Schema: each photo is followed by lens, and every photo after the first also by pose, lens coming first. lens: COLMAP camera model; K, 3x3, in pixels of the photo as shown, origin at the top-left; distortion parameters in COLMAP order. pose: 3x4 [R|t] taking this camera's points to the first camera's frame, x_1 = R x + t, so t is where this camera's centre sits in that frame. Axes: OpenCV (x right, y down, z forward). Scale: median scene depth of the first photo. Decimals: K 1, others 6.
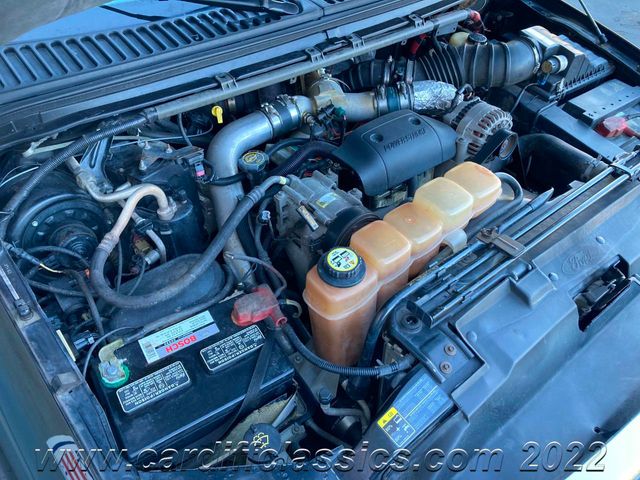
lens RADIAL K [[528.6, 0, 322.8], [0, 528.6, 241.5], [0, 0, 1]] dist [0.053688, -0.103582]
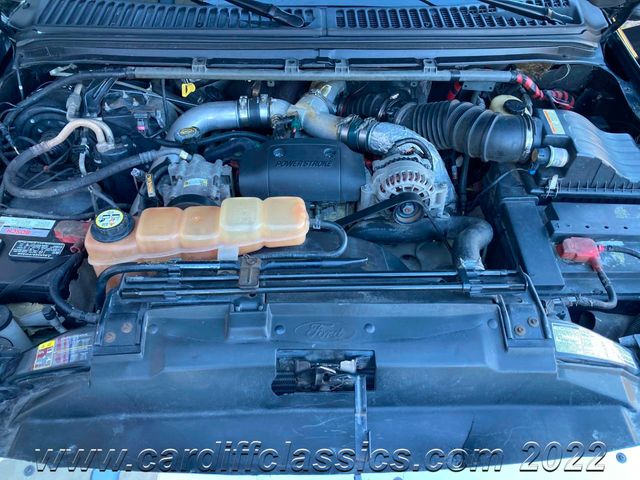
lens RADIAL K [[528.6, 0, 322.8], [0, 528.6, 241.5], [0, 0, 1]] dist [0.053688, -0.103582]
pose [[0.791696, 0.408390, -0.454352, 0.726566], [-0.416167, 0.904992, 0.088284, -0.166341], [0.447239, 0.119192, 0.886437, 0.131066]]
